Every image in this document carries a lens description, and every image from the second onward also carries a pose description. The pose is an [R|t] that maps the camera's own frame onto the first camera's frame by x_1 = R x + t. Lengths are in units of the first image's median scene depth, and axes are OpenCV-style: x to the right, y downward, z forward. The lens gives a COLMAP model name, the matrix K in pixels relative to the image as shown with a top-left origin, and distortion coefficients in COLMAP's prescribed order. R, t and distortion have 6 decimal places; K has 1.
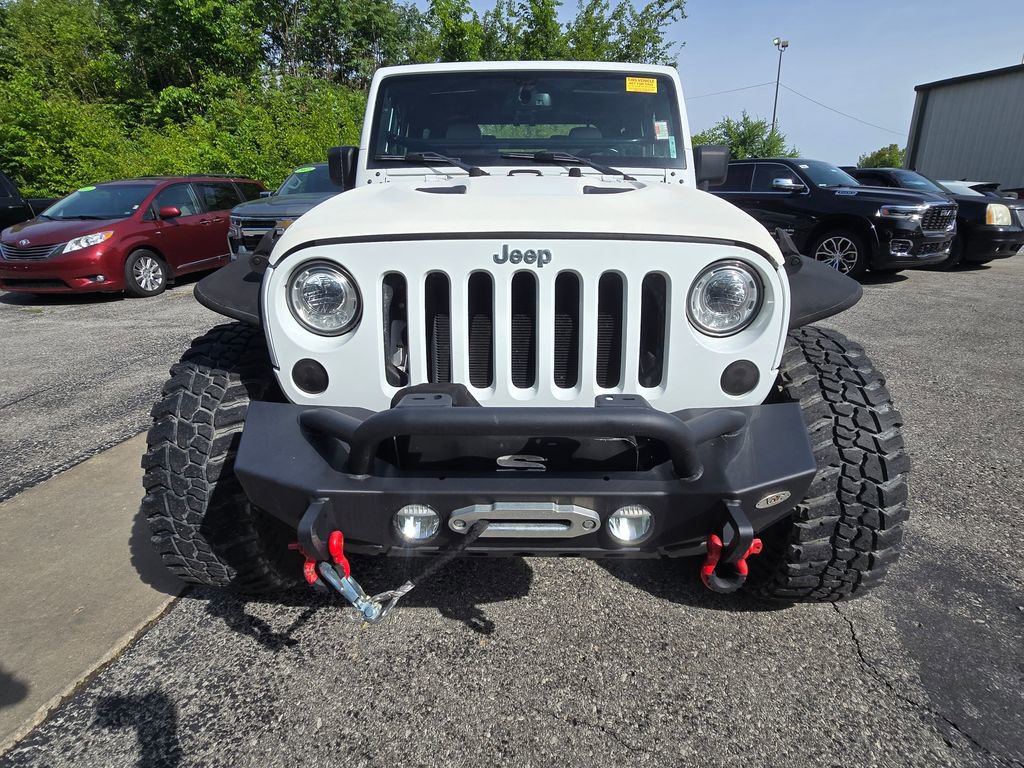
lens RADIAL K [[507.2, 0, 510.2], [0, 507.2, 375.3], [0, 0, 1]] dist [-0.009571, 0.003820]
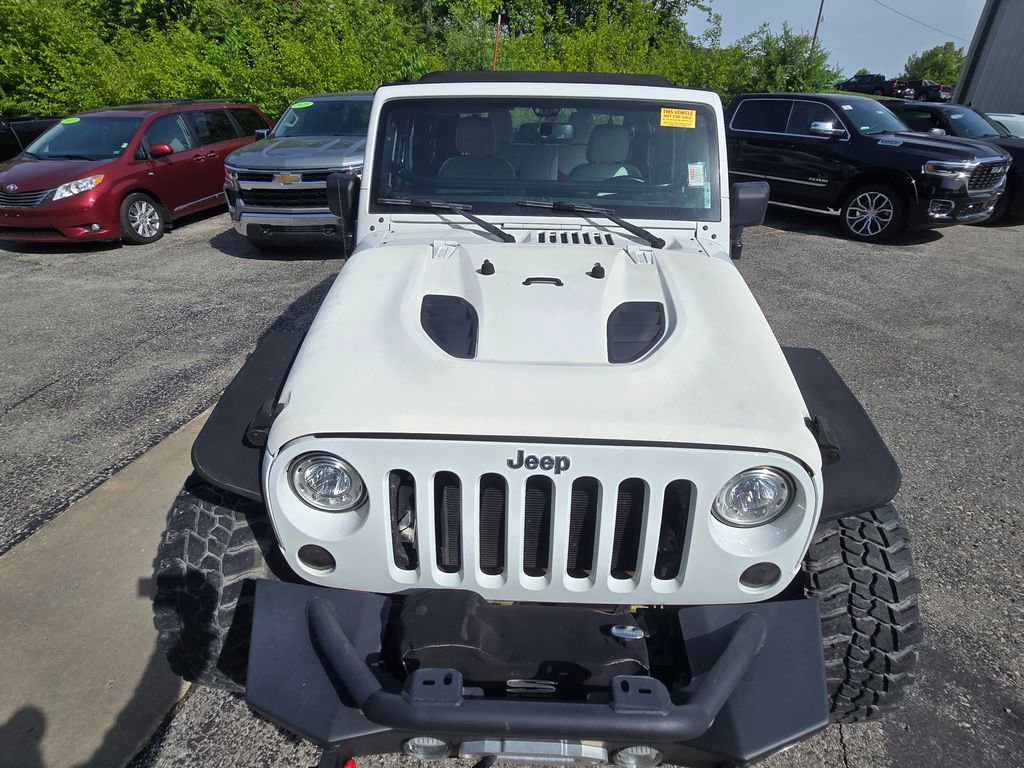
lens RADIAL K [[507.2, 0, 510.9], [0, 507.2, 382.5], [0, 0, 1]] dist [-0.009571, 0.003820]
pose [[0.999658, 0.023385, -0.011737, -0.010343], [-0.021128, 0.986051, 0.165098, -0.288043], [0.015434, -0.164793, 0.986207, 0.057984]]
